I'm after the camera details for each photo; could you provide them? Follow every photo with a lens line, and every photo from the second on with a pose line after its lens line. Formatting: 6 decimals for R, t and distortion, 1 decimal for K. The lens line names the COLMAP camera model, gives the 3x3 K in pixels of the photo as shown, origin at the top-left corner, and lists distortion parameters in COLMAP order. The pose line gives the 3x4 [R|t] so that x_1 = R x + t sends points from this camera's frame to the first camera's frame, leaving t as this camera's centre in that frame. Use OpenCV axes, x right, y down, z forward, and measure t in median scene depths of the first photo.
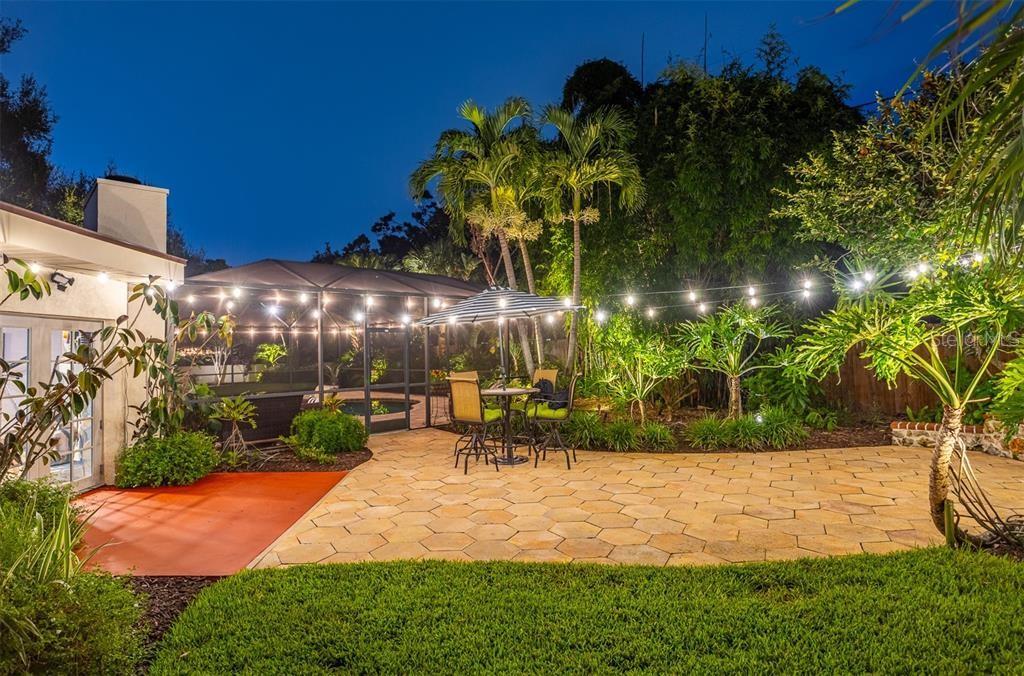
lens RADIAL K [[527.2, 0, 494.5], [0, 527.2, 336.3], [0, 0, 1]] dist [-0.055098, 0.037517]
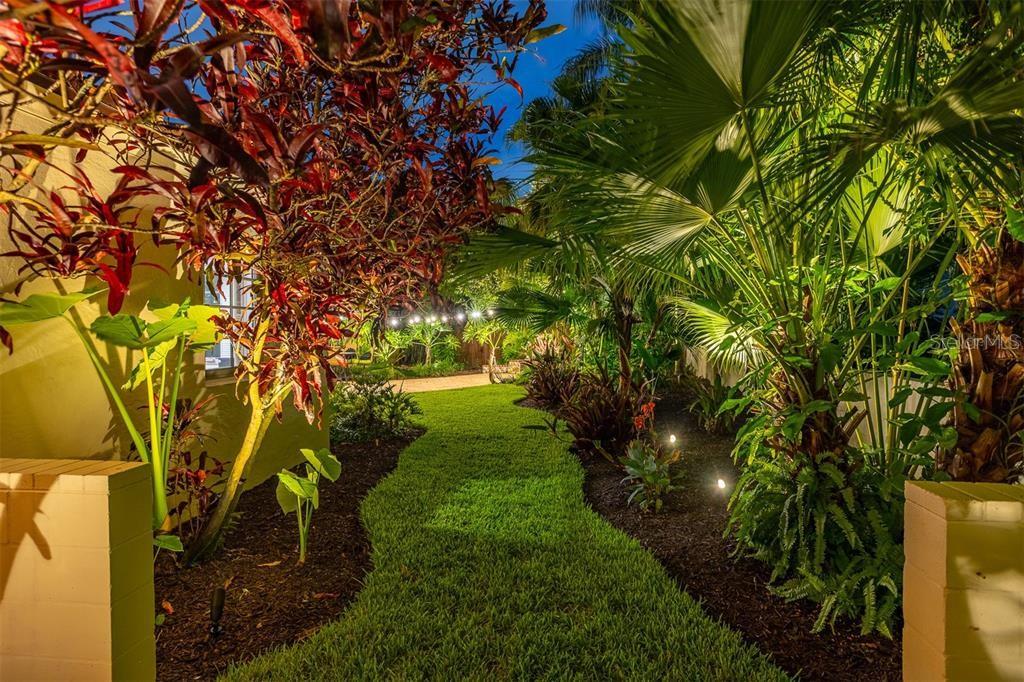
lens RADIAL K [[551.3, 0, 506.6], [0, 551.3, 346.5], [0, 0, 1]] dist [-0.042668, 0.043794]
pose [[0.772261, 0.002684, 0.635300, -0.745199], [-0.031522, 0.998921, 0.034098, -0.019131], [-0.634523, -0.046359, 0.771512, -1.000748]]
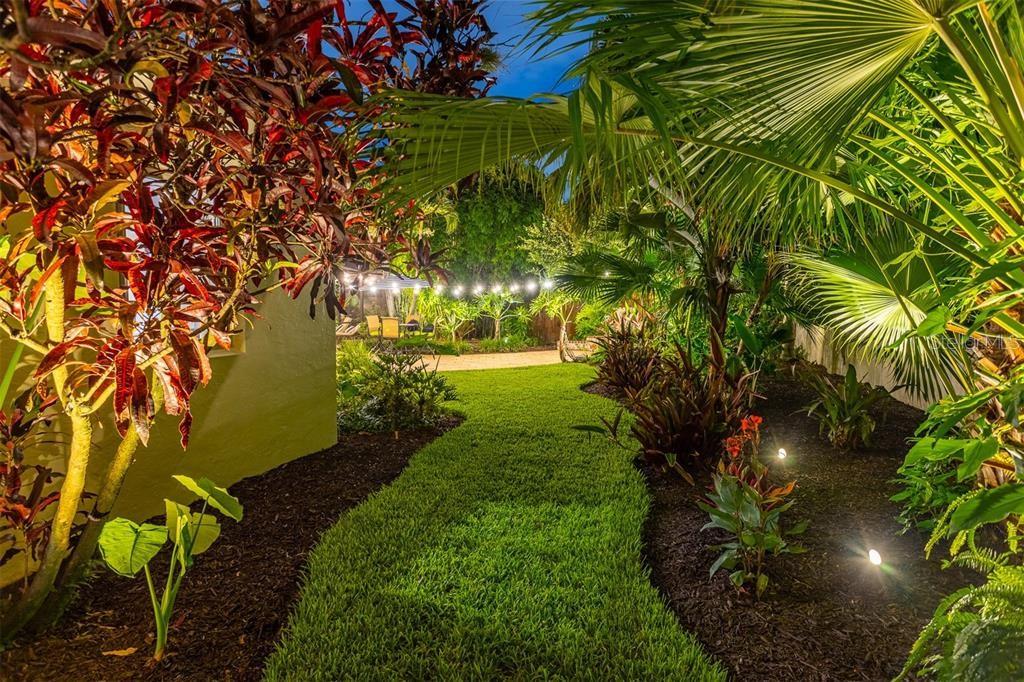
lens RADIAL K [[551.3, 0, 506.6], [0, 551.3, 346.5], [0, 0, 1]] dist [-0.042668, 0.043794]
pose [[0.864373, -0.005402, 0.502822, -0.582268], [-0.045004, 0.995099, 0.088054, -0.014379], [-0.500833, -0.098741, 0.859893, -0.877021]]
